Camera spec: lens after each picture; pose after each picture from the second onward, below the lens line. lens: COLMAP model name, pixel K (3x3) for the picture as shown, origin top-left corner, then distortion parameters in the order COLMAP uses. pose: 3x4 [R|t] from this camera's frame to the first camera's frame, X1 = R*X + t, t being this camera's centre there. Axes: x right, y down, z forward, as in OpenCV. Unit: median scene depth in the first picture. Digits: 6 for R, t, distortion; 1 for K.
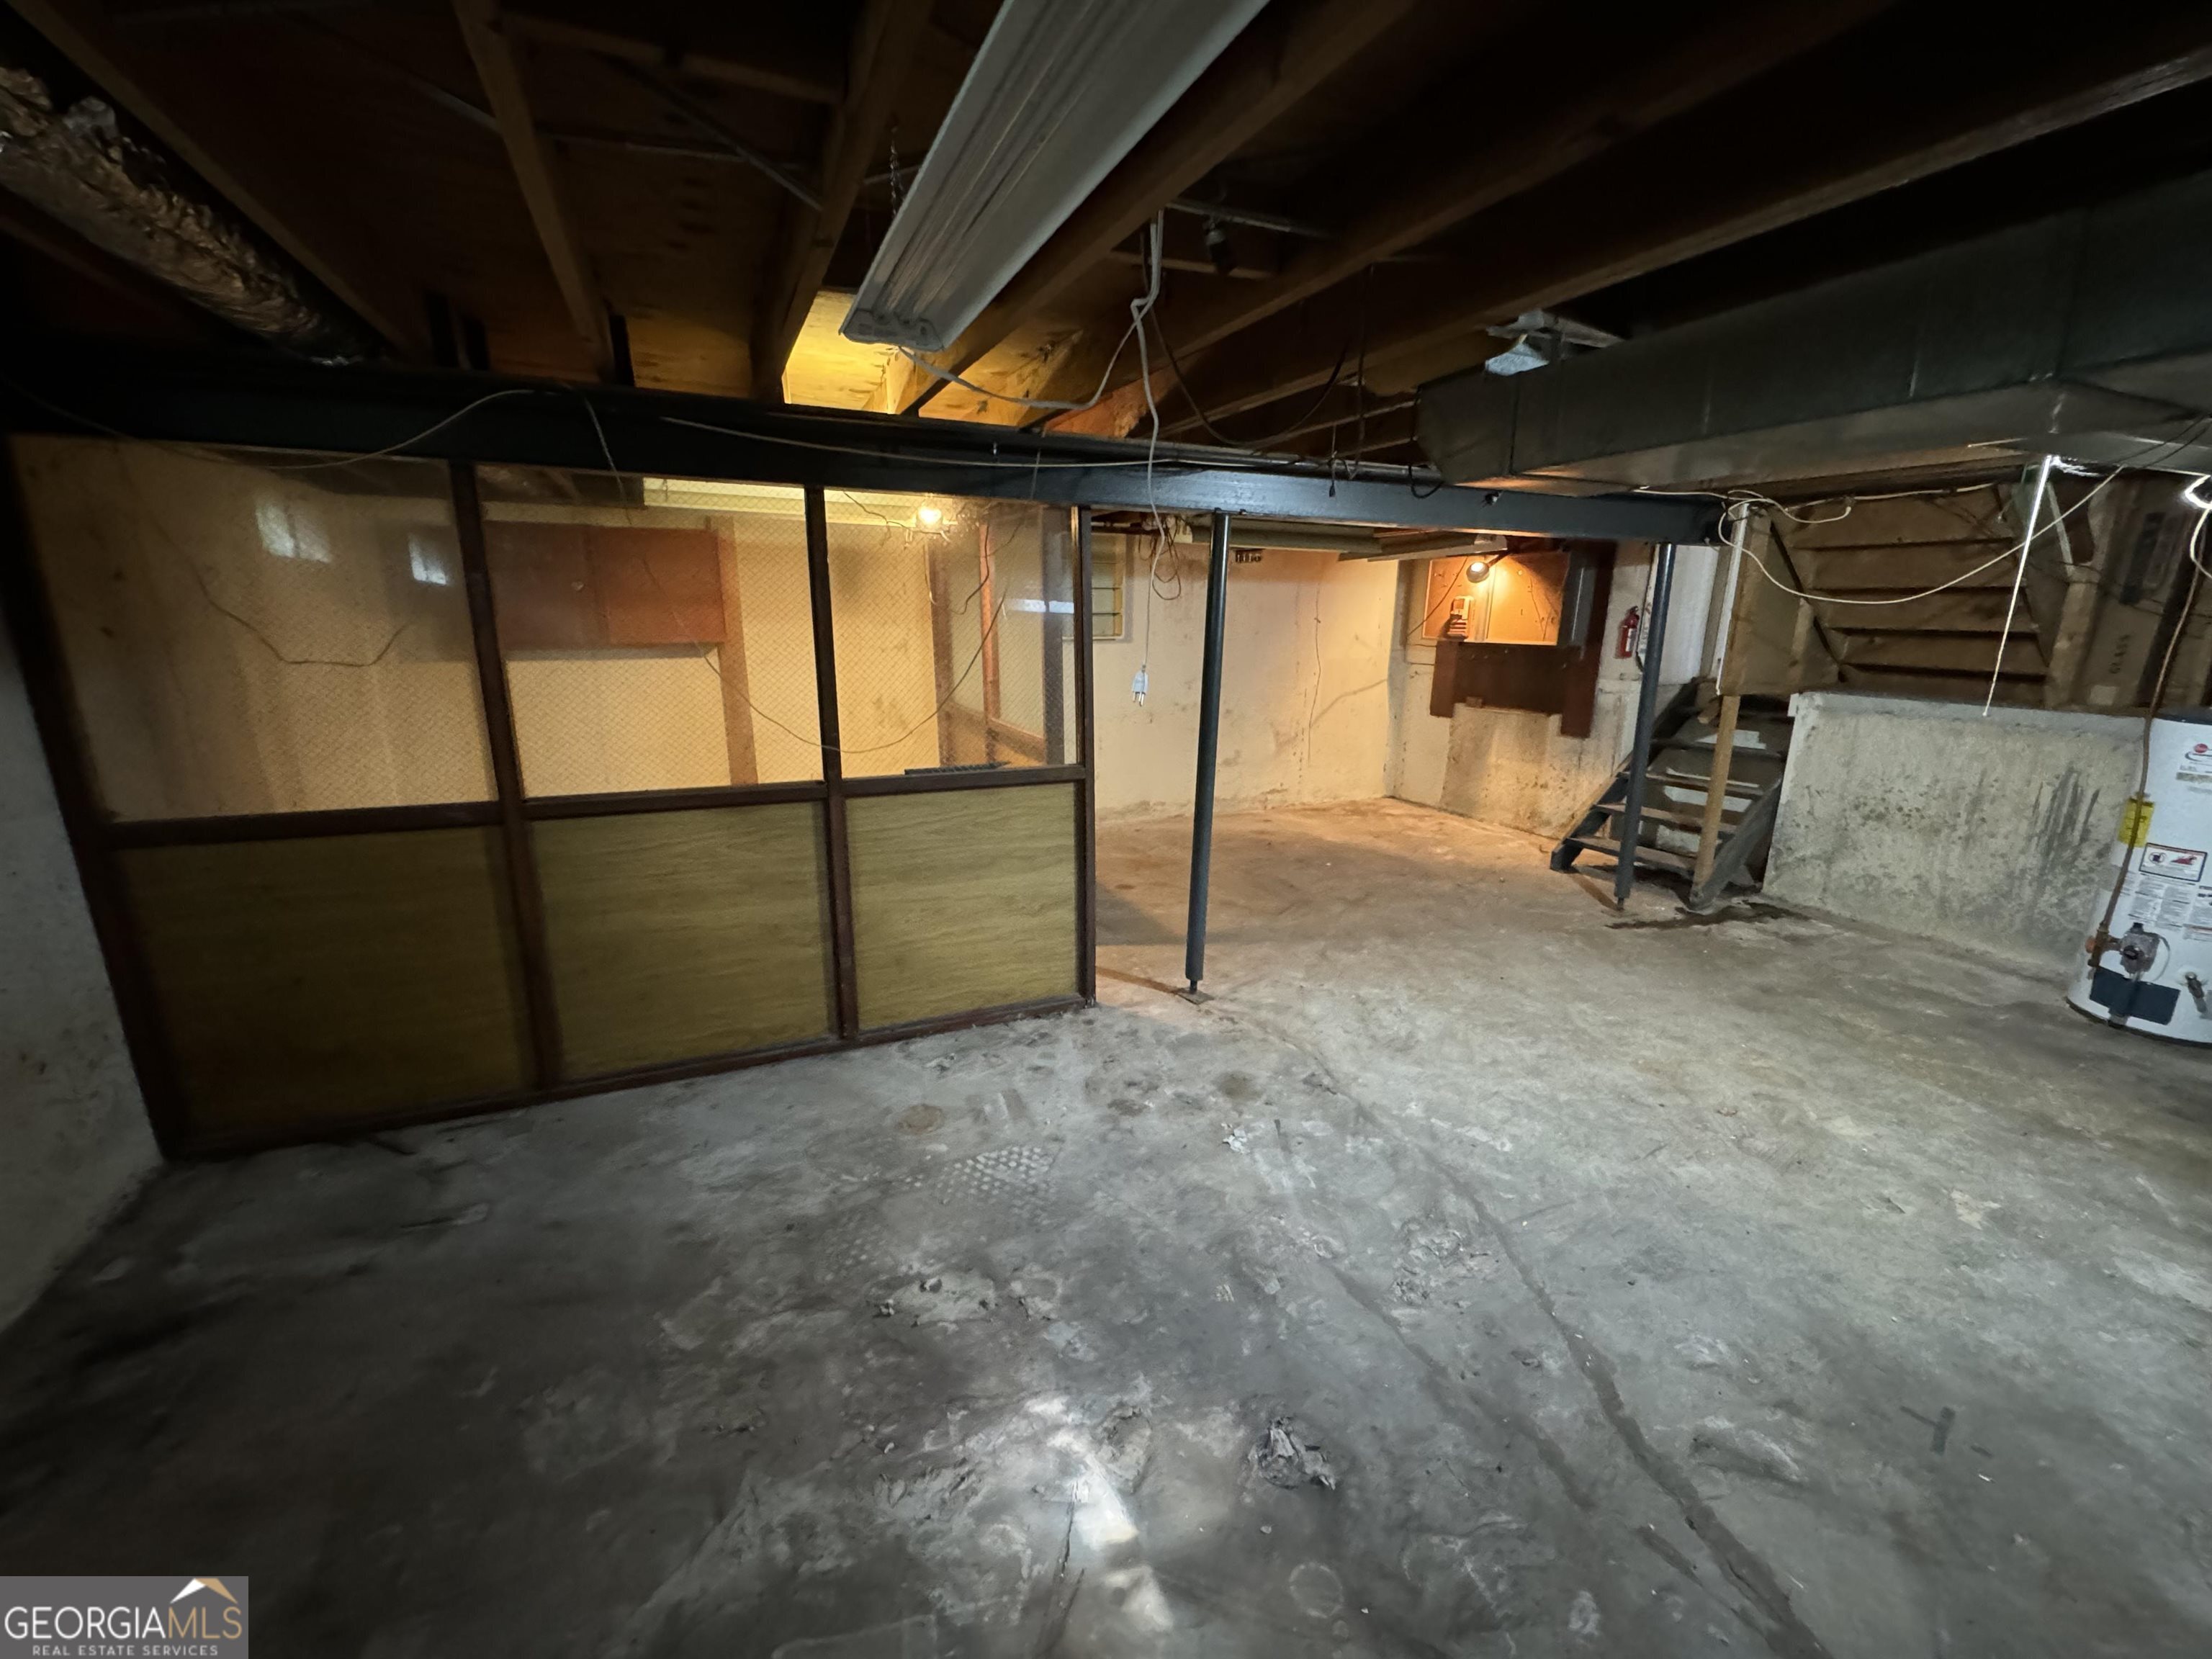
lens RADIAL K [[879.0, 0, 1105.1], [0, 879.0, 826.9], [0, 0, 1]] dist [-0.008010, 0.000647]
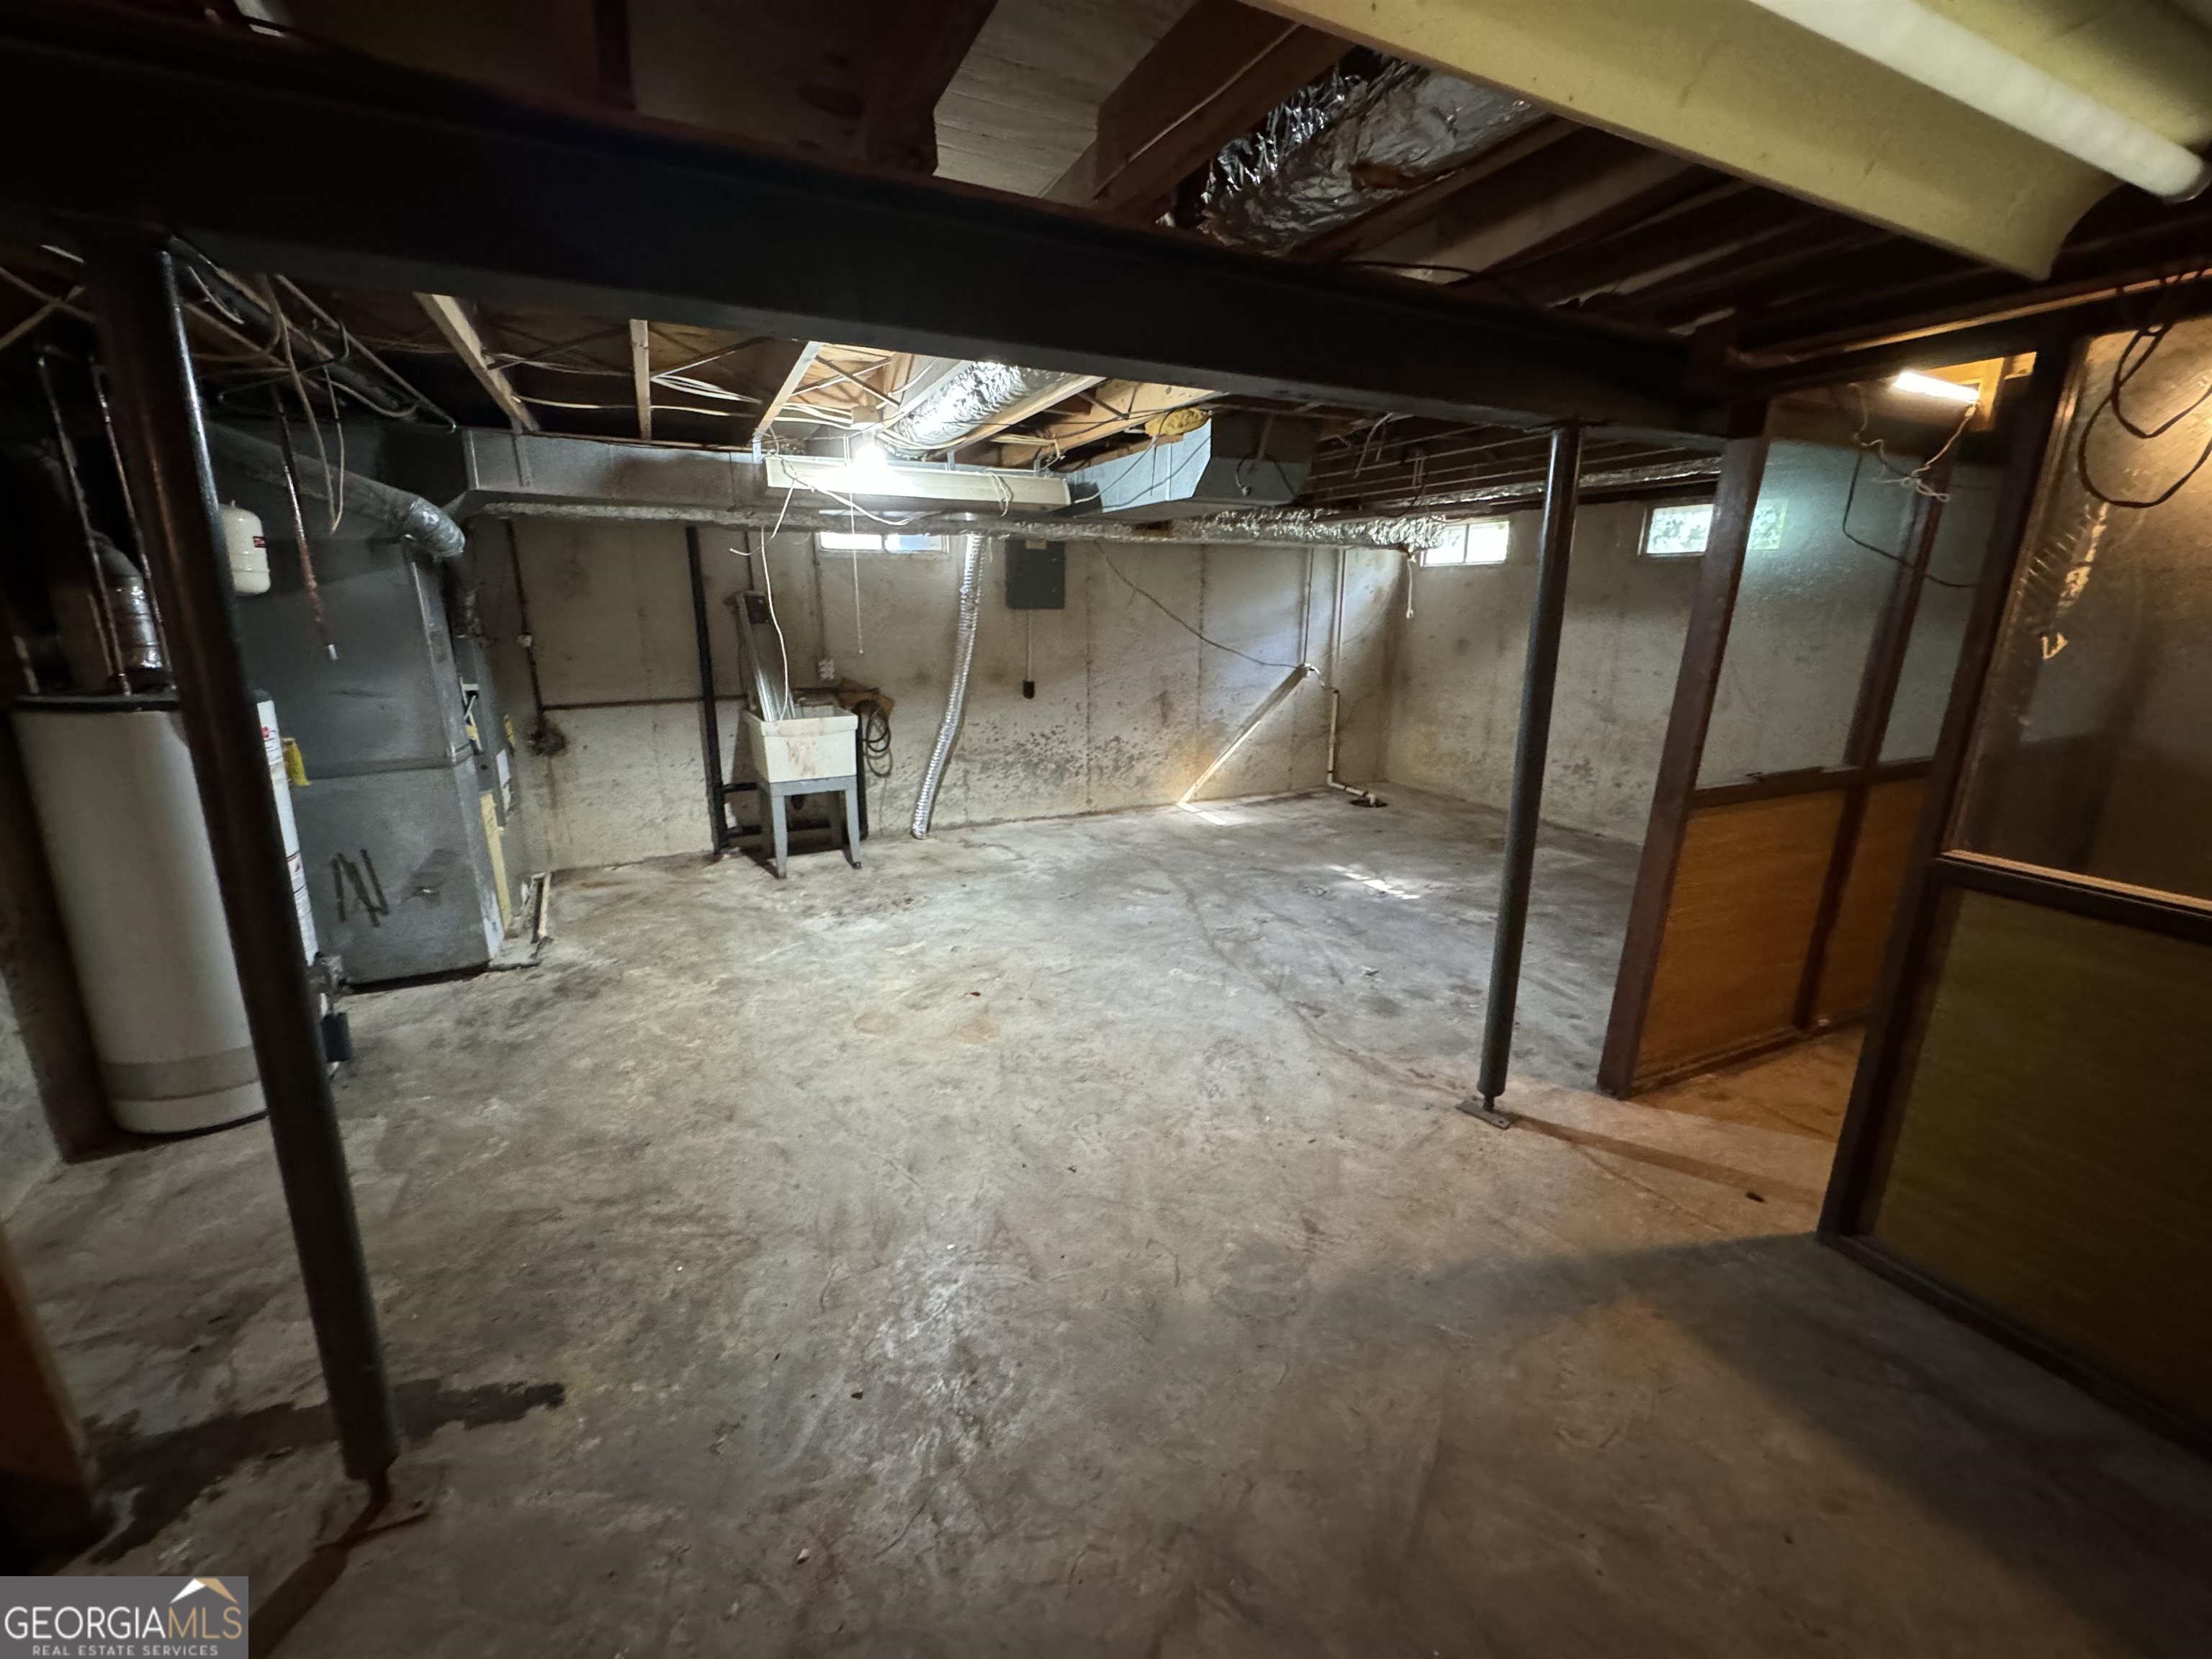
lens RADIAL K [[879.0, 0, 1096.1], [0, 879.0, 827.2], [0, 0, 1]] dist [-0.008010, 0.000647]
pose [[-0.999760, -0.006297, -0.020982, 0.548482], [-0.015577, 0.877777, 0.478816, -0.445142], [0.015402, 0.479028, -0.877664, 1.889846]]
